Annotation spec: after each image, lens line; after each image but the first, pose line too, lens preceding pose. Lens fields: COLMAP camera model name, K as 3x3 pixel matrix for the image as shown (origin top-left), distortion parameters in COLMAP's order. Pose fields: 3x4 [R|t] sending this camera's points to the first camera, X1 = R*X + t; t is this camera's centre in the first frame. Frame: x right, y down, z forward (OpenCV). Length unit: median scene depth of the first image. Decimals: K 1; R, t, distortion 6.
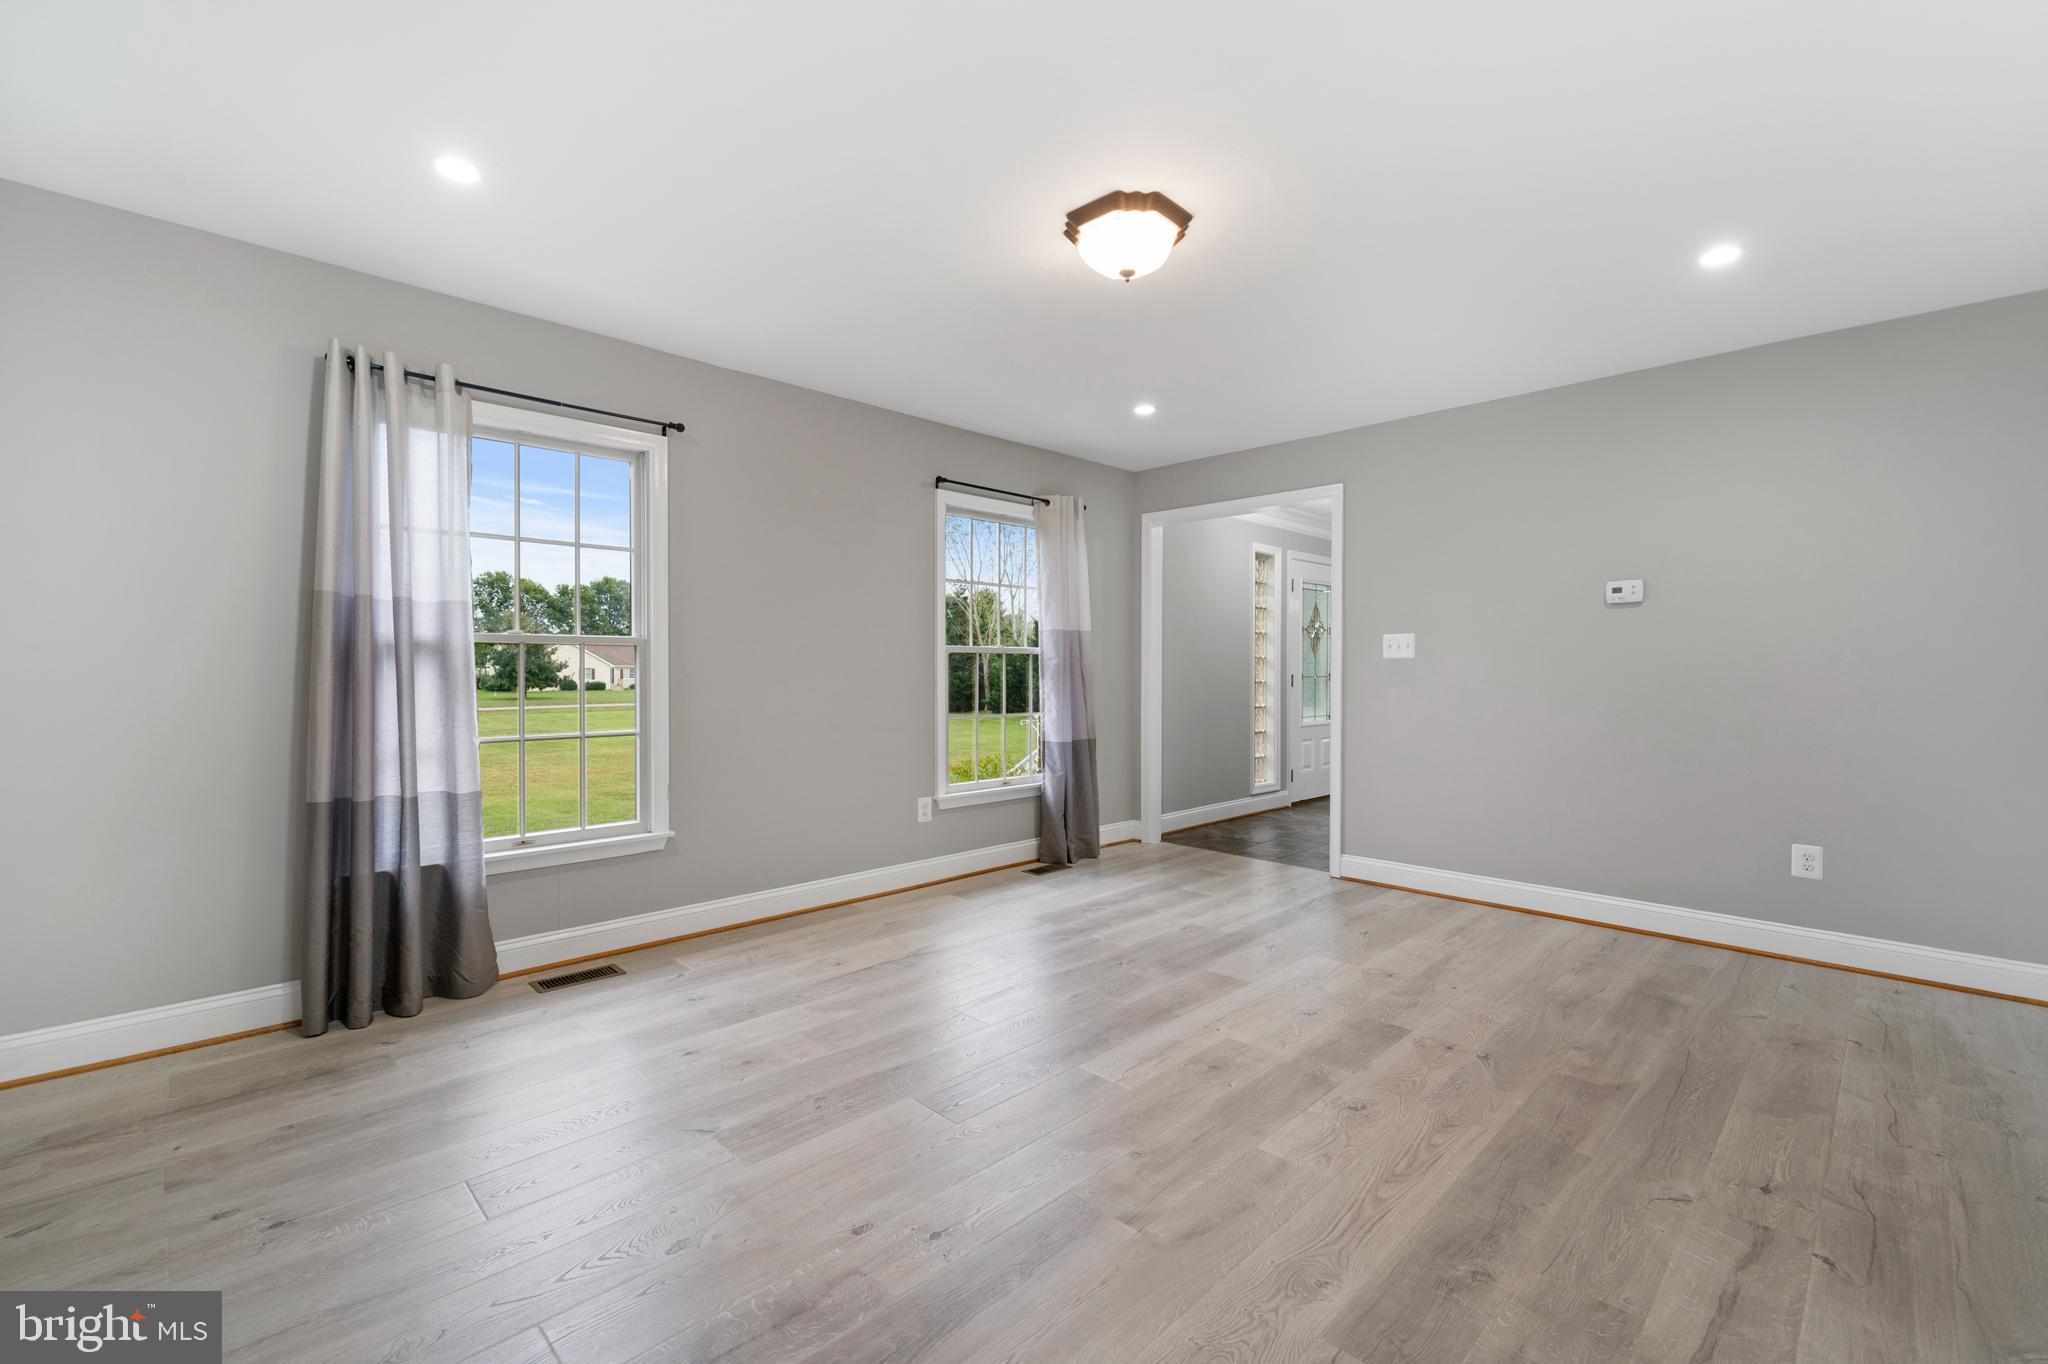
lens RADIAL K [[862.8, 0, 1024.0], [0, 862.8, 682.0], [0, 0, 1]] dist [0.007990, 0.000033]
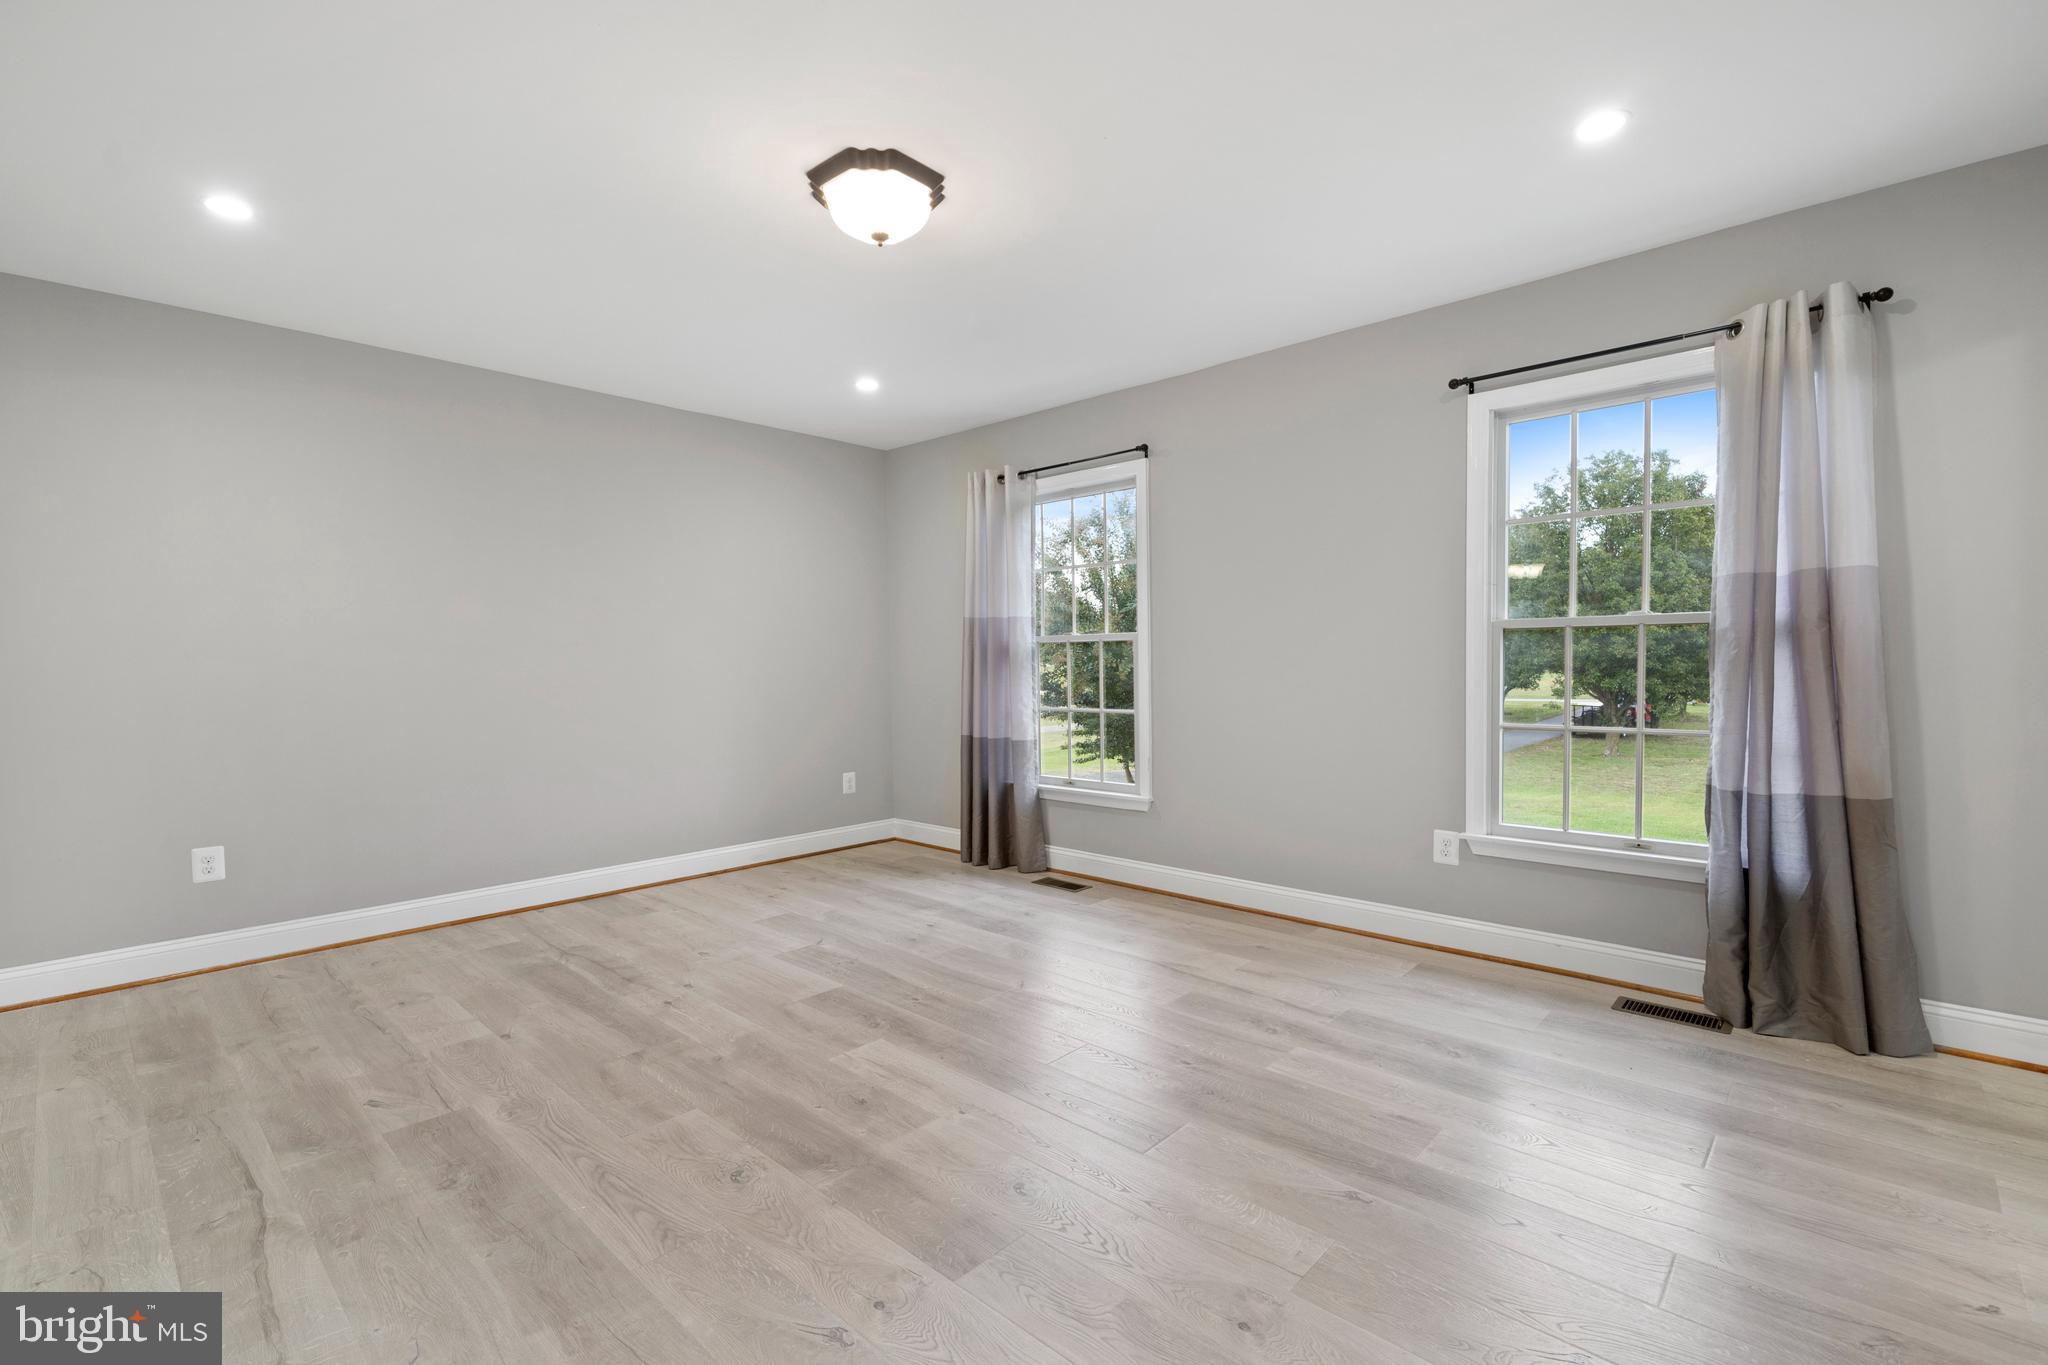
lens RADIAL K [[890.2, 0, 1023.5], [0, 890.2, 705.6], [0, 0, 1]] dist [0.002275, -0.000205]
pose [[0.049628, 0.047044, -0.997659, 1.029907], [-0.003761, 0.998892, 0.046915, -0.009208], [0.998761, 0.001424, 0.049750, 1.019442]]
